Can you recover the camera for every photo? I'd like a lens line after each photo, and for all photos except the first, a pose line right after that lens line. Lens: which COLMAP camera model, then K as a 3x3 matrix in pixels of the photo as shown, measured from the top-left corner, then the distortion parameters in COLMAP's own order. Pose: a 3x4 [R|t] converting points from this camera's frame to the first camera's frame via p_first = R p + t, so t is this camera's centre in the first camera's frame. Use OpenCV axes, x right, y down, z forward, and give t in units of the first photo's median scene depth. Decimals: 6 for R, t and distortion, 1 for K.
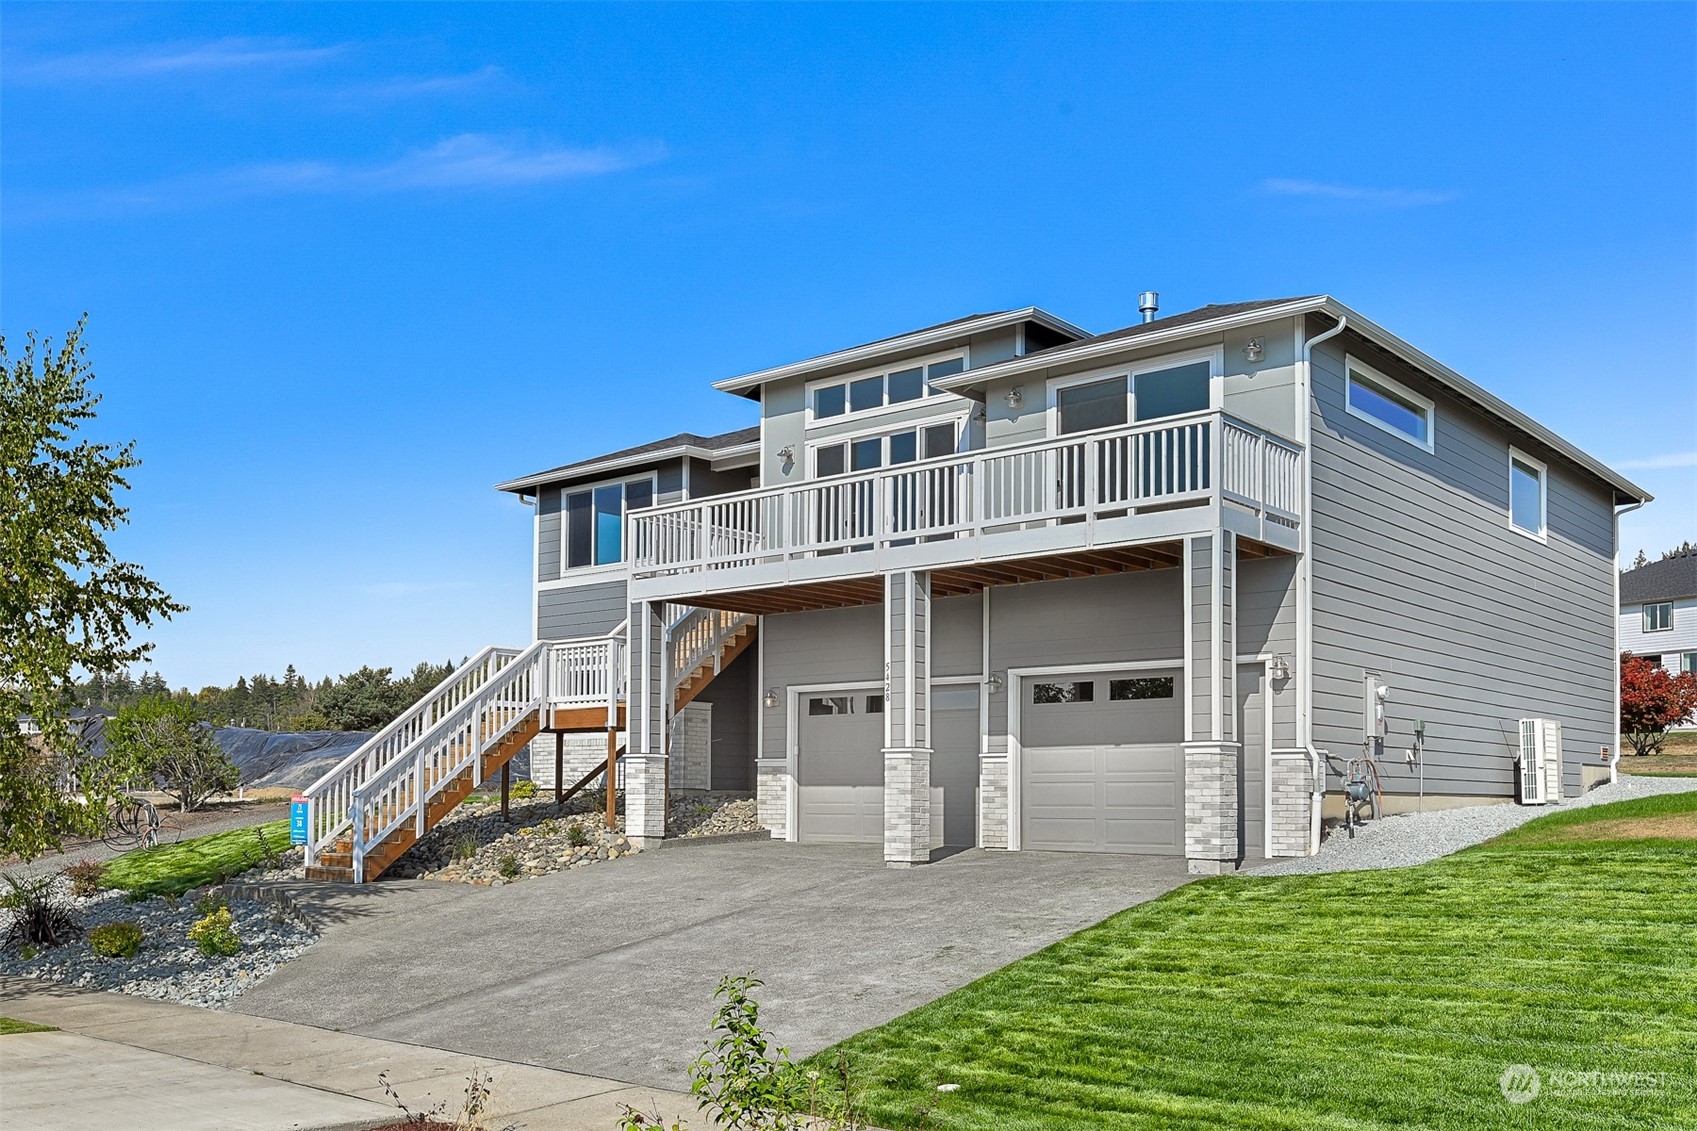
lens RADIAL K [[1531.6, 0, 848.2], [0, 1531.6, 566.8], [0, 0, 1]] dist [0.000874, 0.000045]
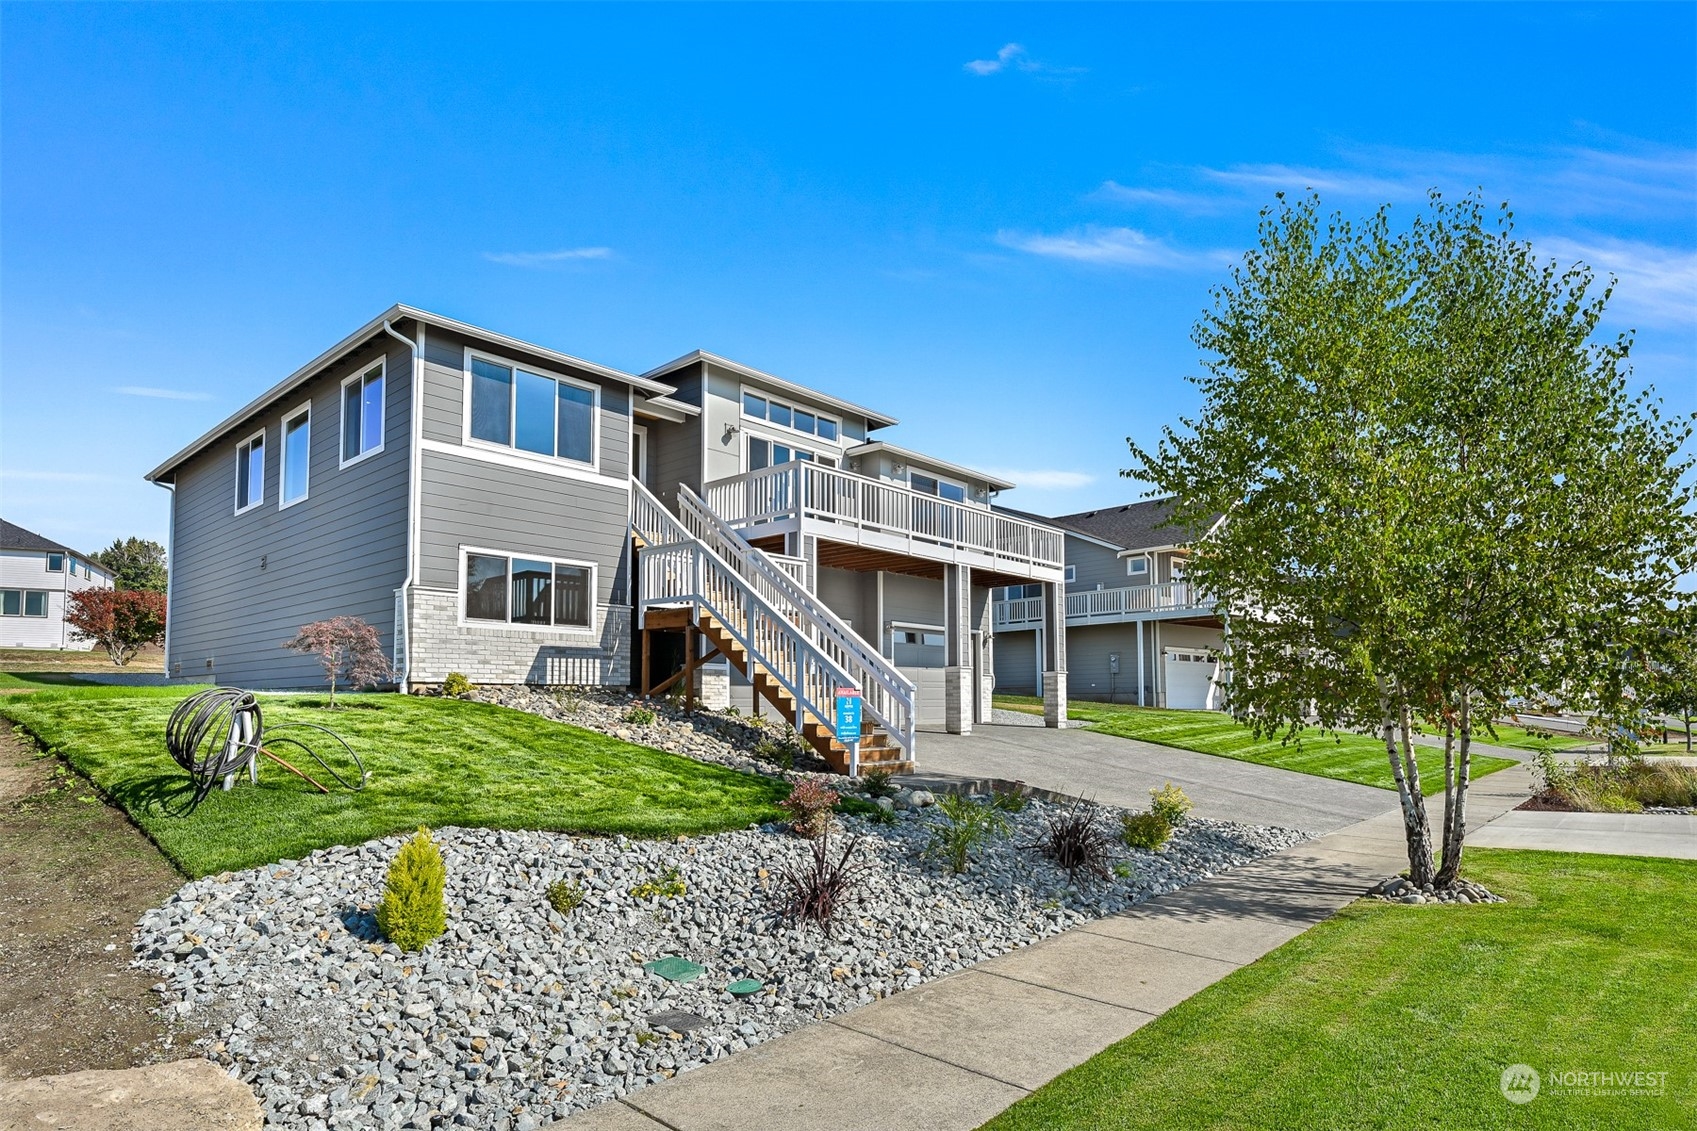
lens RADIAL K [[922.3, 0, 848.1], [0, 922.3, 563.0], [0, 0, 1]] dist [-0.000478, -0.000004]
pose [[0.039208, 0.147464, 0.988290, -0.806068], [-0.147981, 0.979001, -0.140207, 0.133887], [-0.988213, -0.140751, 0.060207, 0.852688]]
